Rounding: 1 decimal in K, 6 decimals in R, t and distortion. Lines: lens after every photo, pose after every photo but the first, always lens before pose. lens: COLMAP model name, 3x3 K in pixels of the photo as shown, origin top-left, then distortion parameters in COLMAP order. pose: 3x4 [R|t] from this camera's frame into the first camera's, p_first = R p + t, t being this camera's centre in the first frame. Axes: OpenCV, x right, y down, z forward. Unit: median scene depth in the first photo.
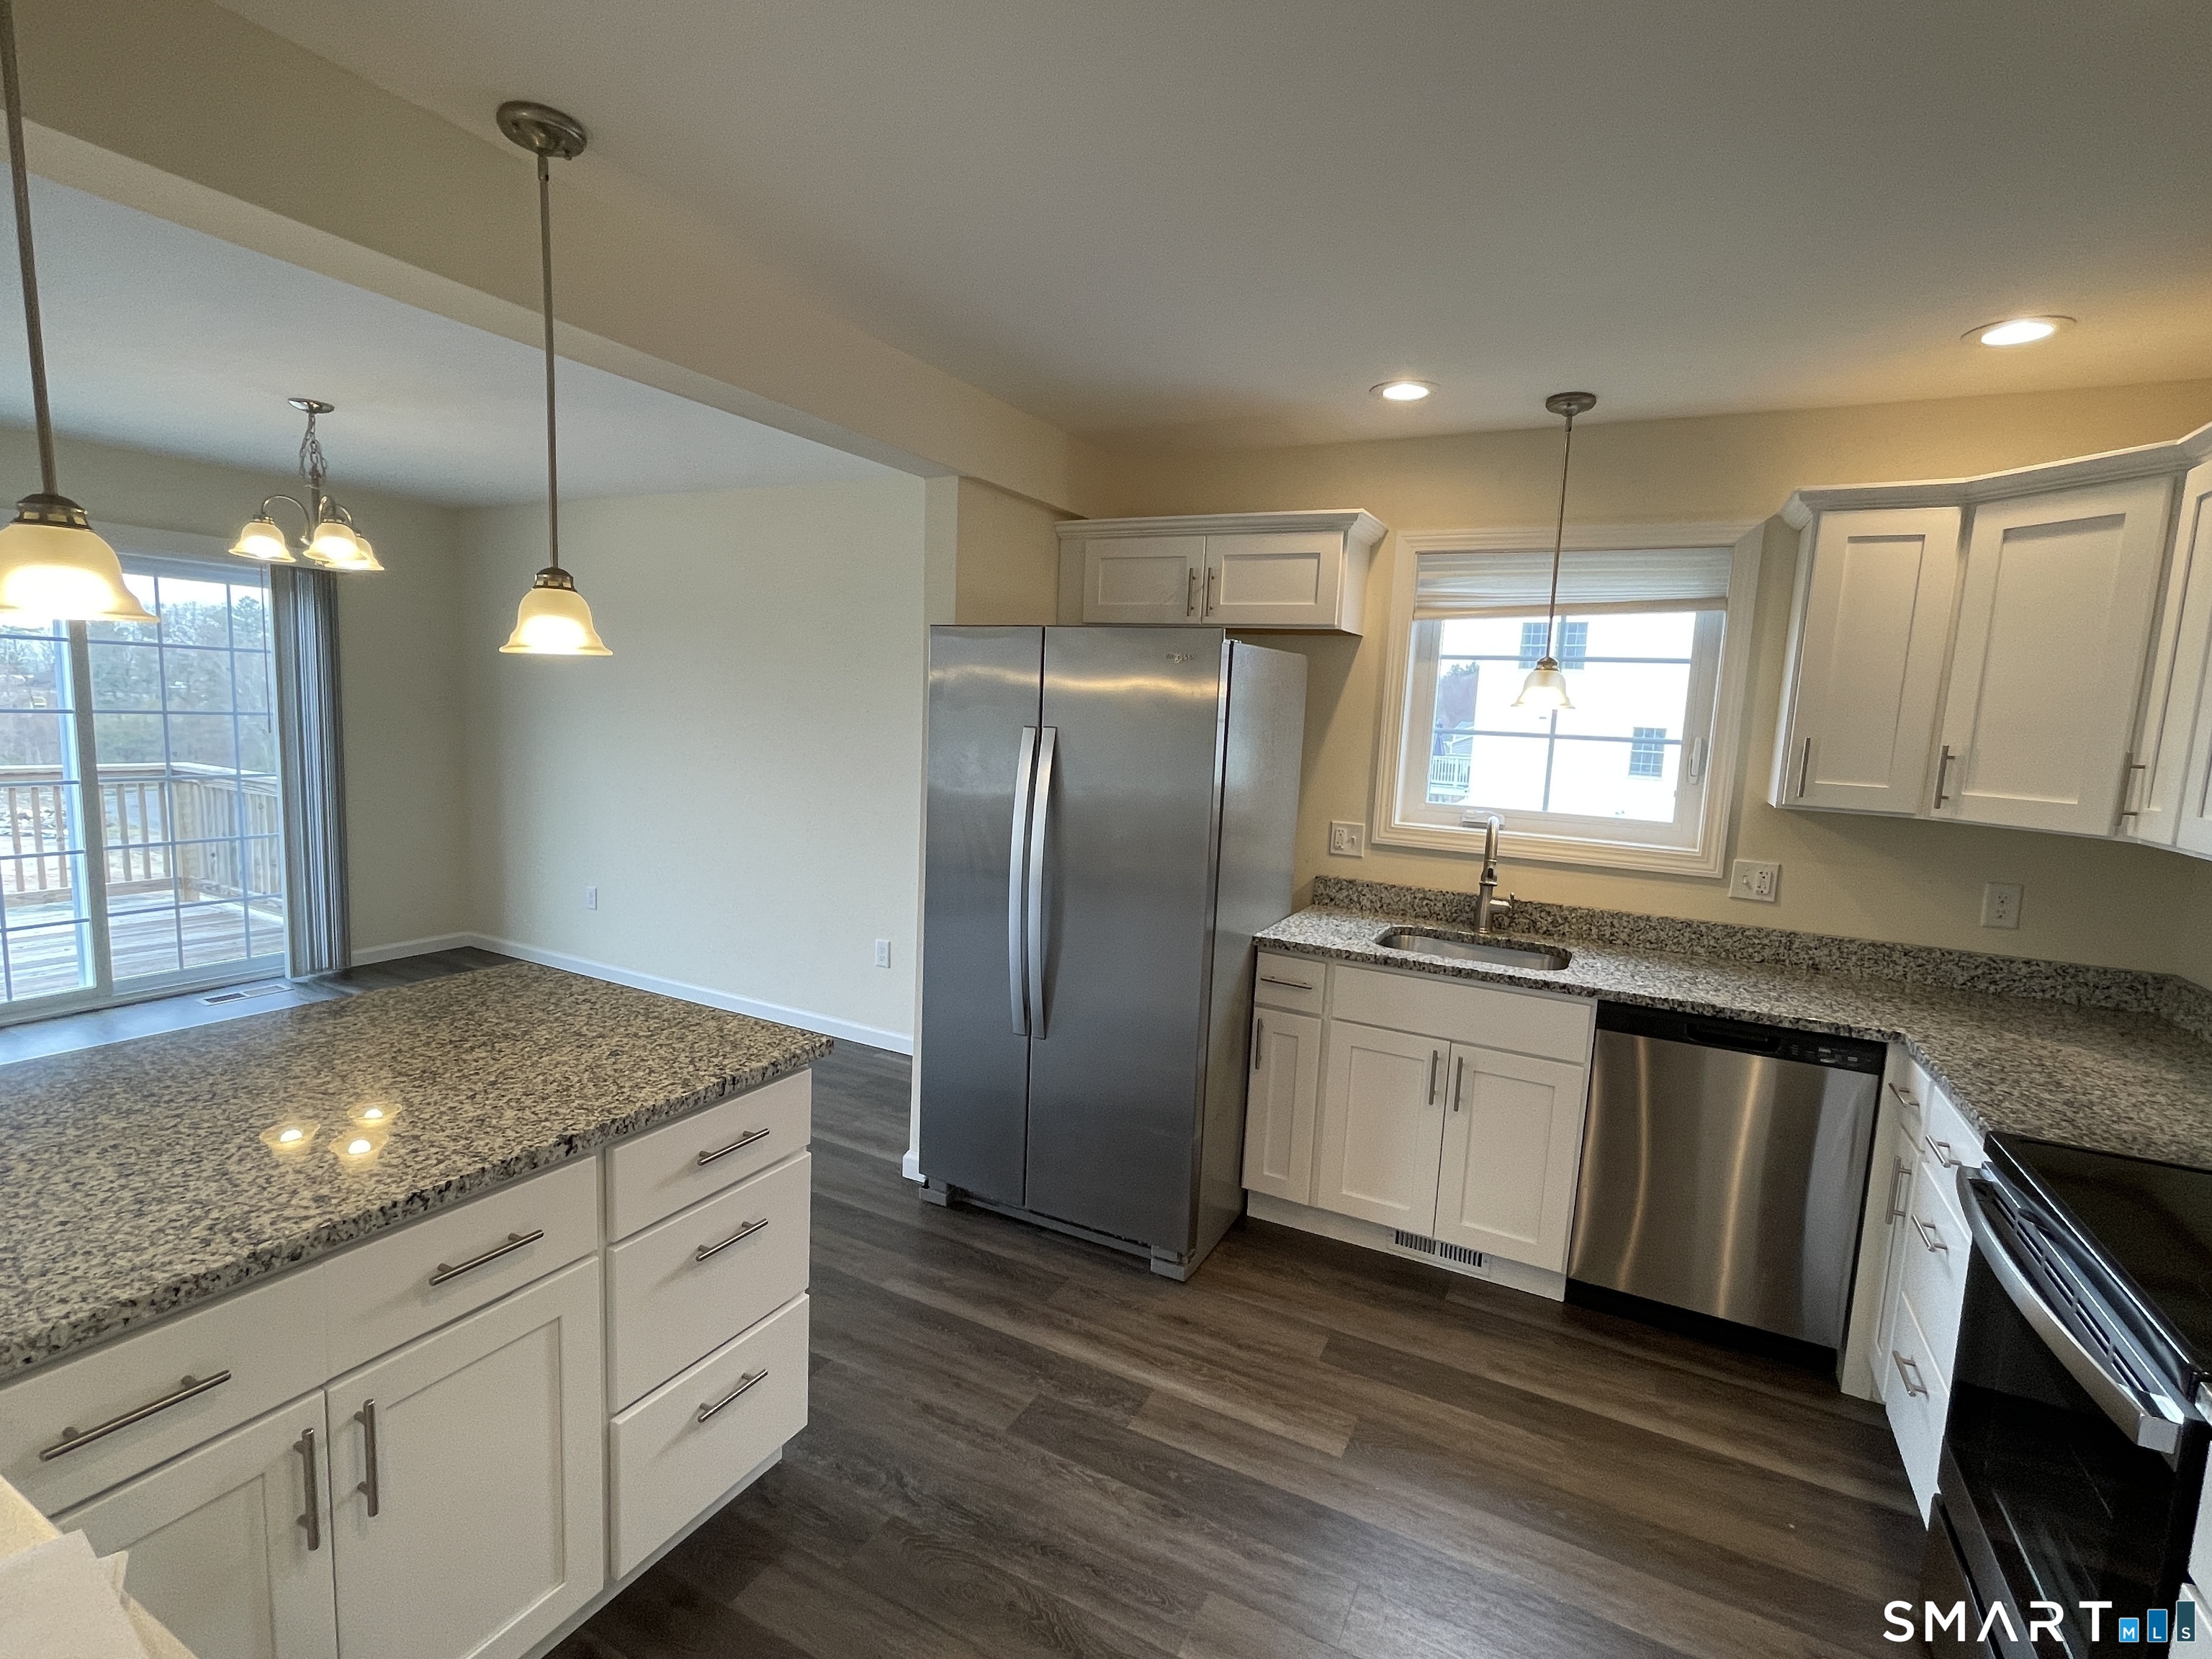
lens RADIAL K [[1038.0, 0, 1107.3], [0, 1038.0, 833.3], [0, 0, 1]] dist [-0.003917, 0.003255]
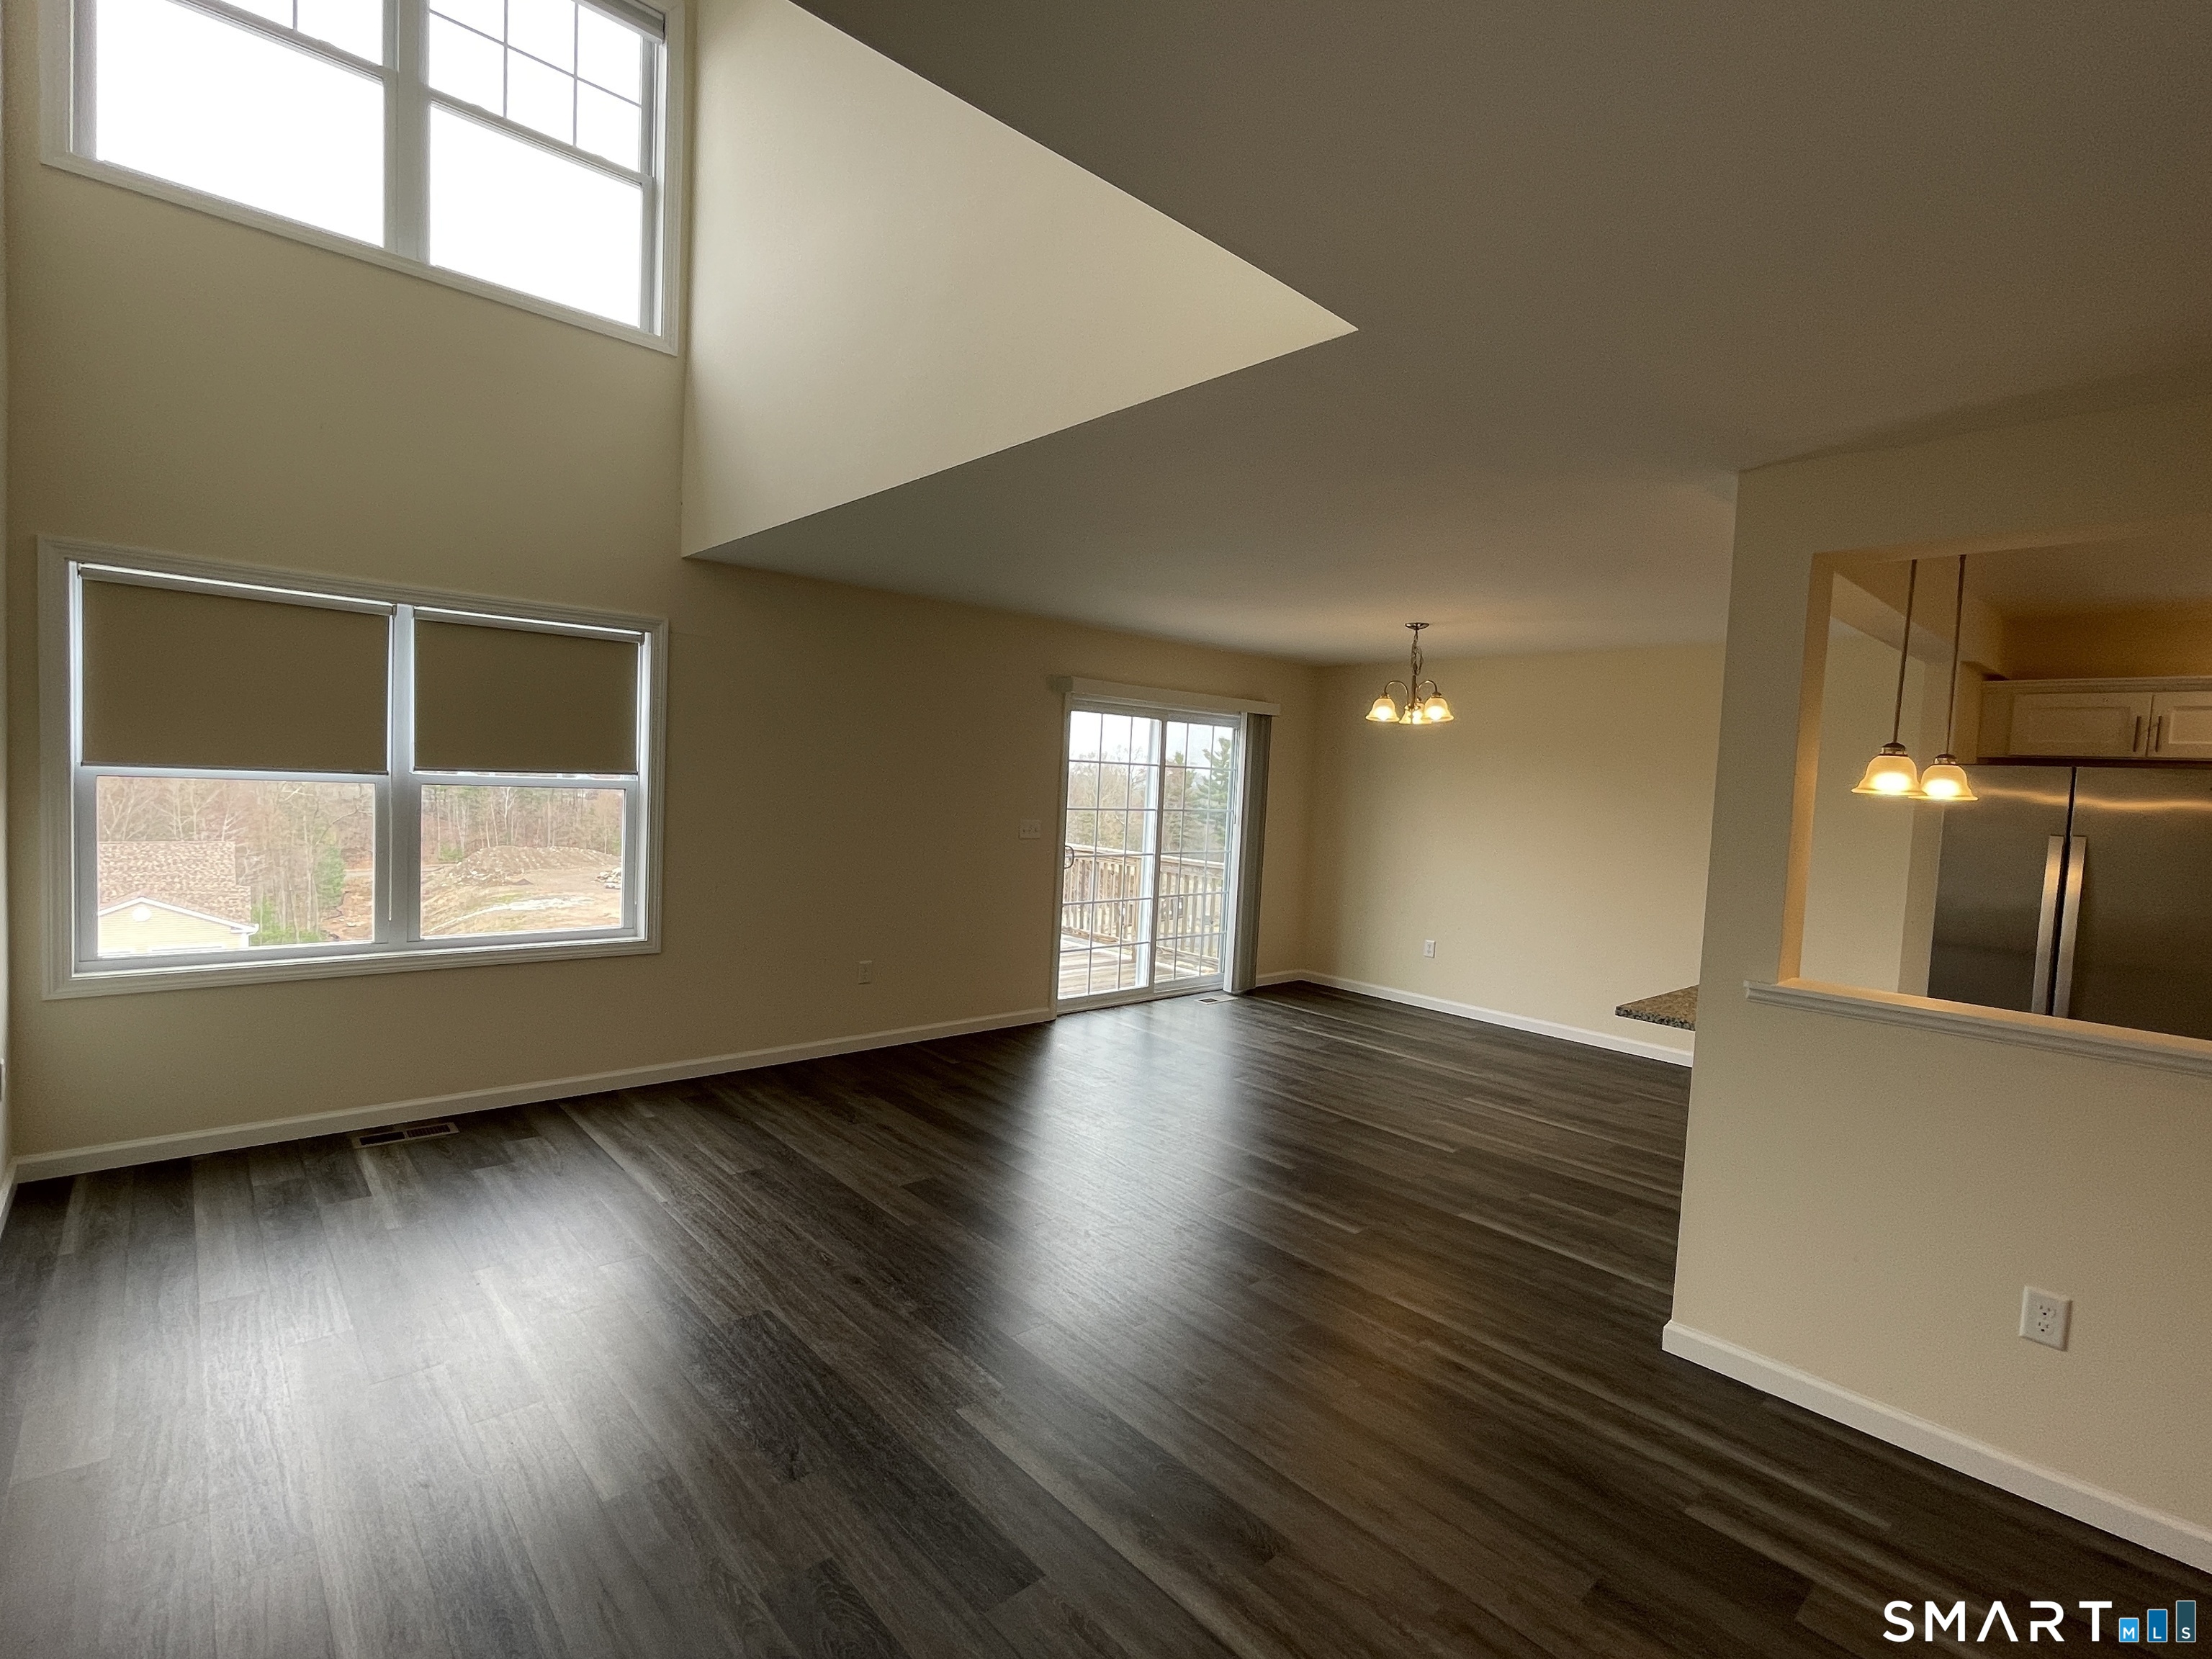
lens RADIAL K [[1038.0, 0, 1109.5], [0, 1038.0, 833.9], [0, 0, 1]] dist [-0.003917, 0.003255]
pose [[0.940095, 0.017243, -0.340476, -1.093283], [-0.044818, 0.996303, -0.073290, 0.079981], [0.337954, 0.084159, 0.937392, -1.056420]]
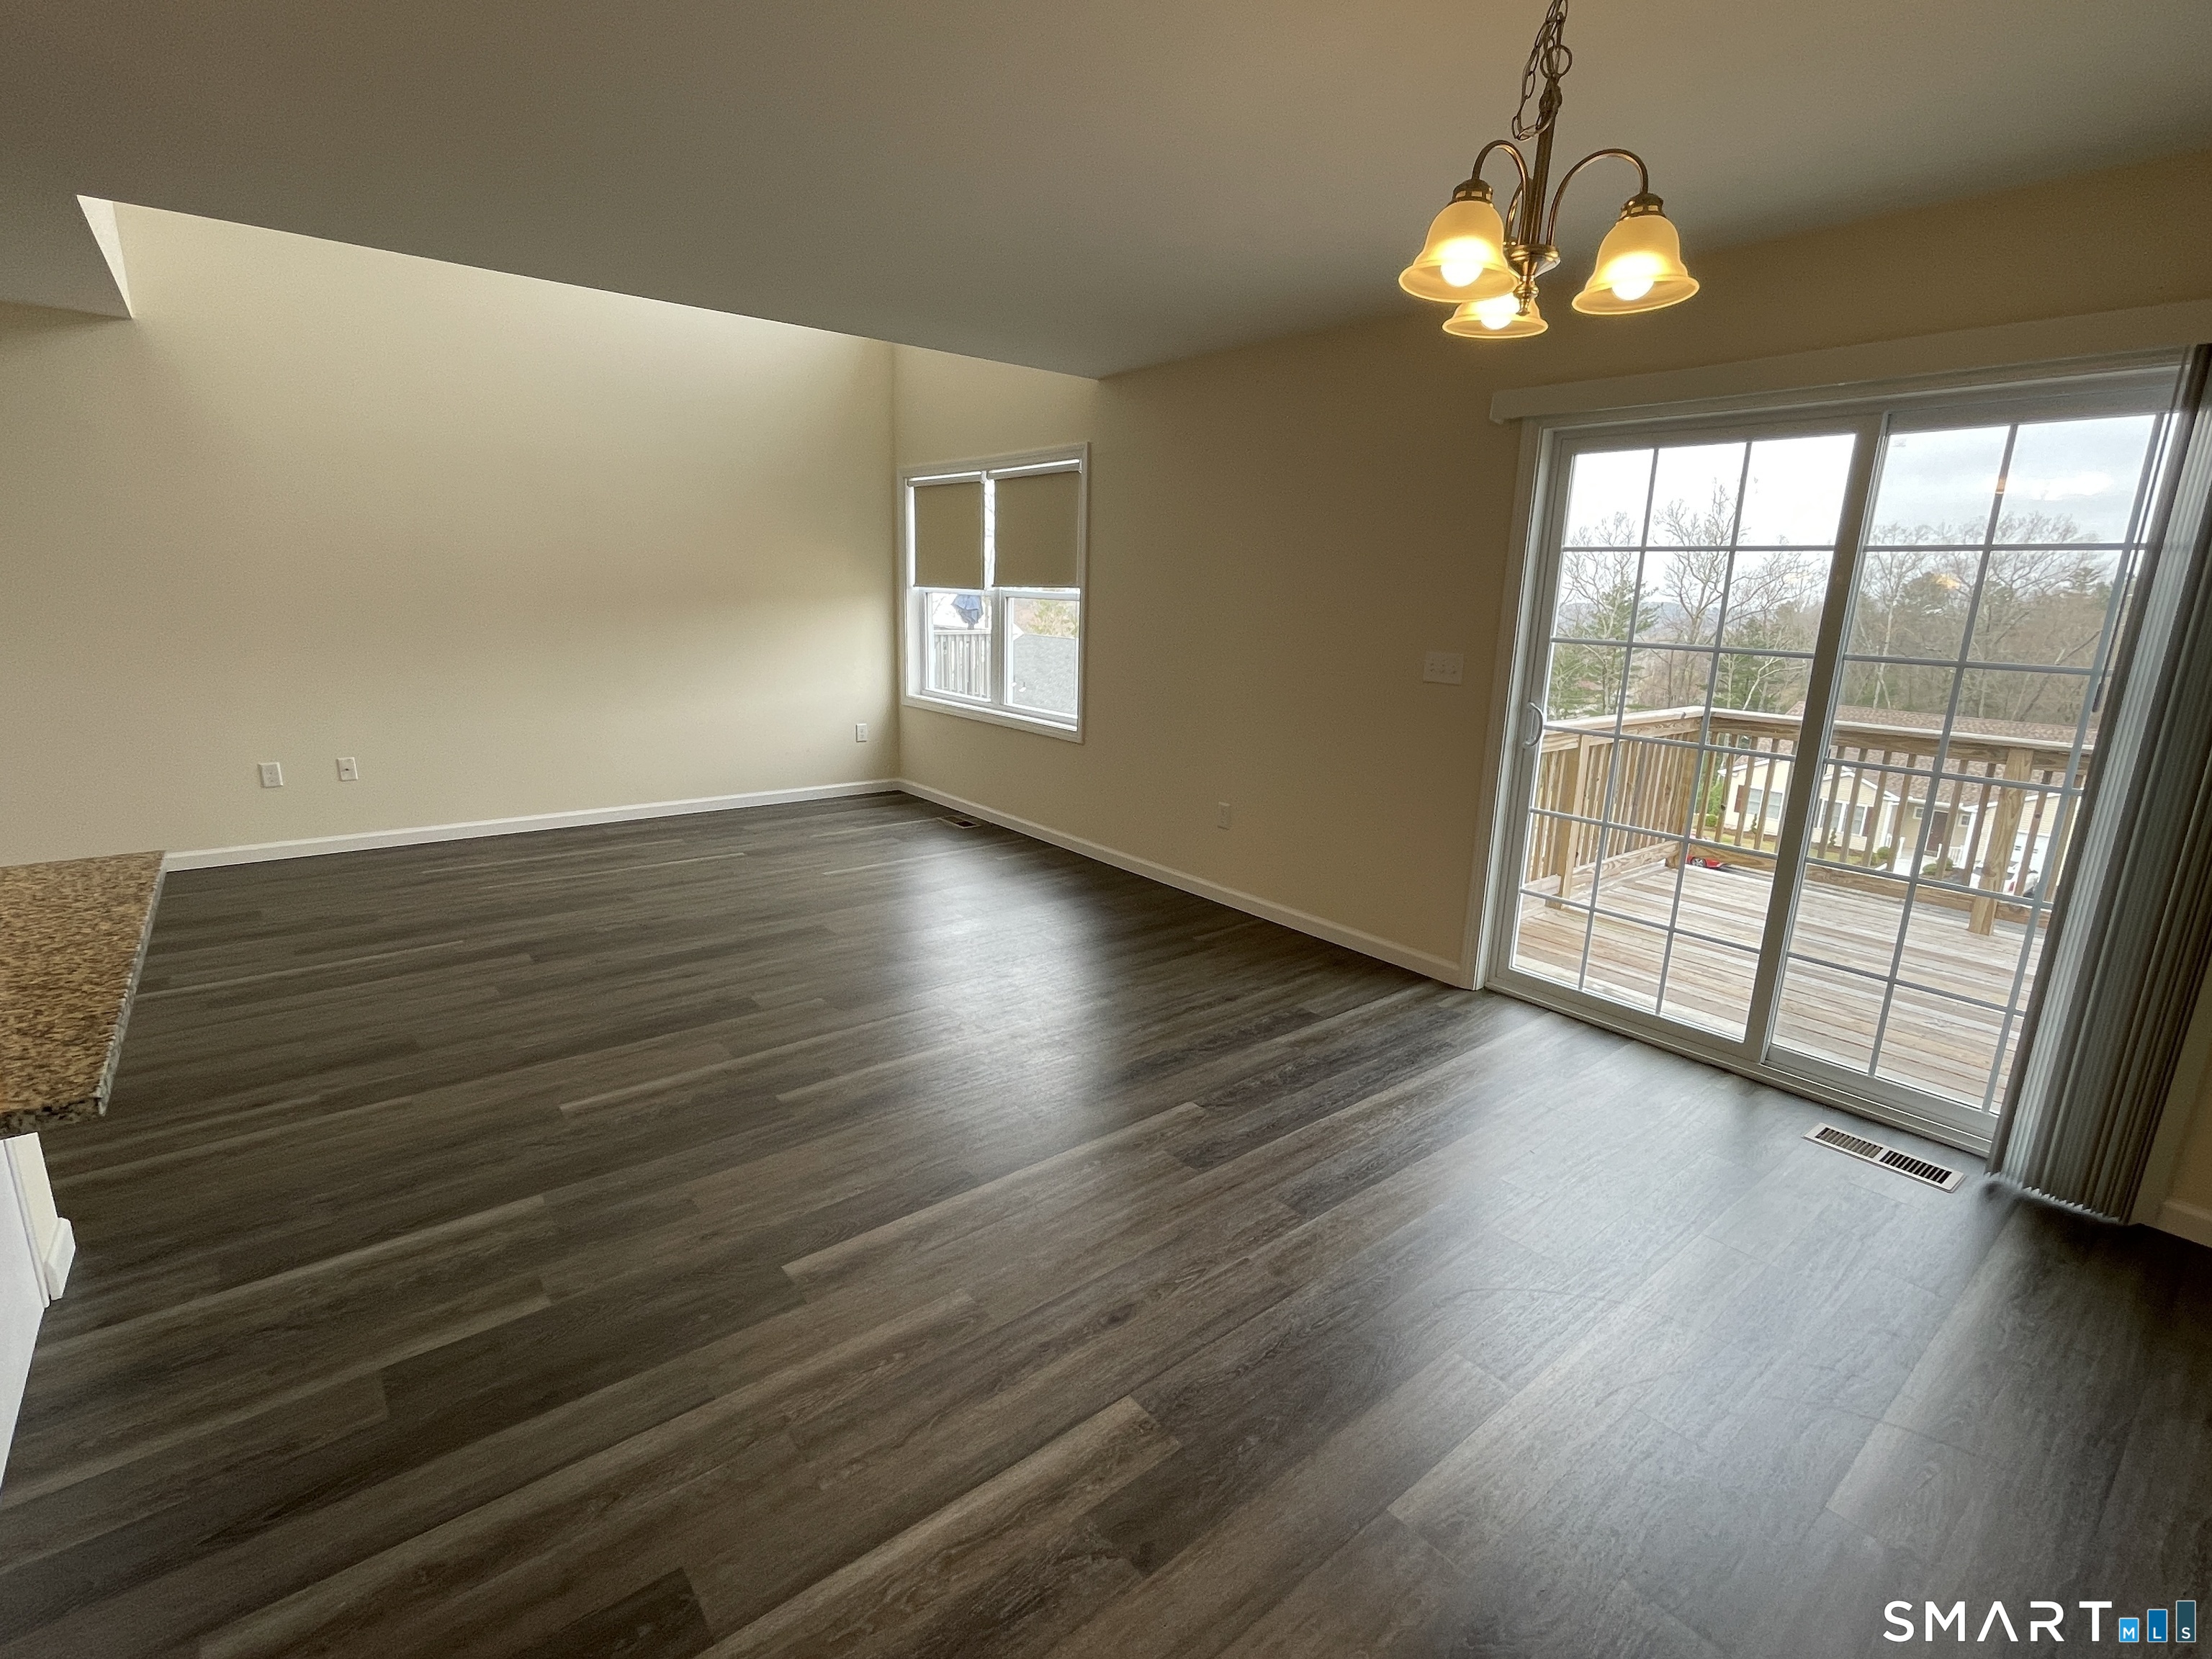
lens RADIAL K [[1038.0, 0, 1110.0], [0, 1038.0, 837.0], [0, 0, 1]] dist [-0.003917, 0.003255]
pose [[-0.388414, 0.162961, -0.906961, -0.384024], [-0.158270, 0.957815, 0.239879, -0.195931], [0.907791, 0.236717, -0.346237, 1.740139]]
